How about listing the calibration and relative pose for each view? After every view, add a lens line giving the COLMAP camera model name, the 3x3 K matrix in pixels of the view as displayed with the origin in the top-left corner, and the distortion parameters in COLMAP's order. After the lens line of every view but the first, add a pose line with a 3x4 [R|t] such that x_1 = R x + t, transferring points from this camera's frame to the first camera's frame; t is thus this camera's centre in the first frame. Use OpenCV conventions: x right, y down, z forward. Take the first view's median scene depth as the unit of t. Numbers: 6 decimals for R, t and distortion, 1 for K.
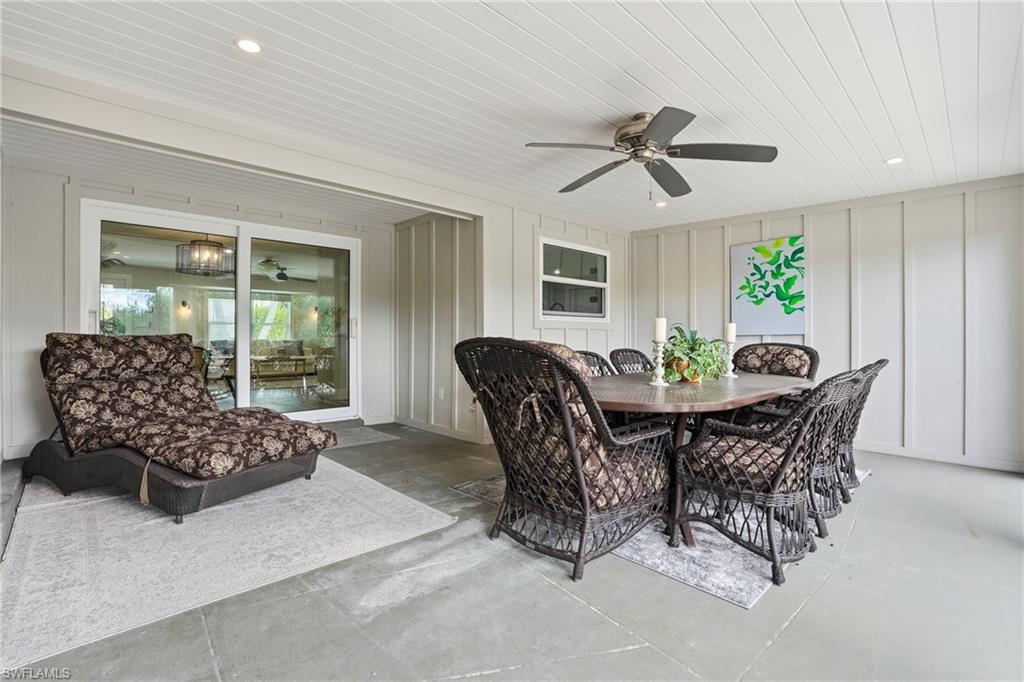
lens RADIAL K [[471.1, 0, 512.1], [0, 471.1, 337.9], [0, 0, 1]] dist [-0.065385, 0.024048]
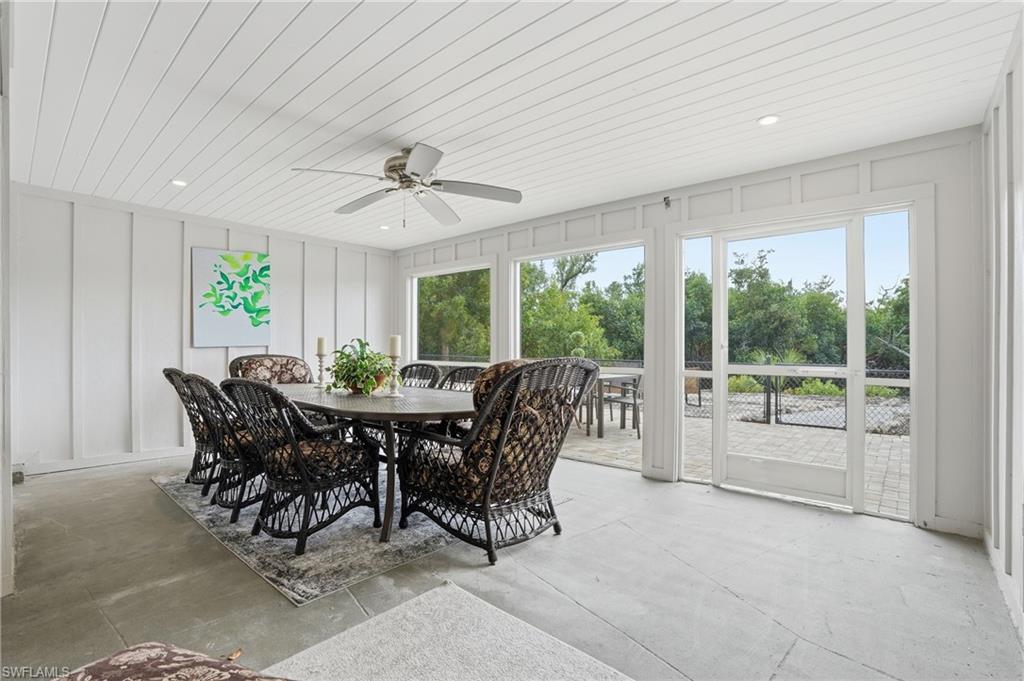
lens RADIAL K [[471.1, 0, 512.1], [0, 471.1, 337.4], [0, 0, 1]] dist [-0.065385, 0.024048]
pose [[-0.067856, 0.011782, 0.997626, -0.480635], [0.009270, 0.999895, -0.011178, -0.010144], [-0.997652, 0.008489, -0.067958, 0.491598]]
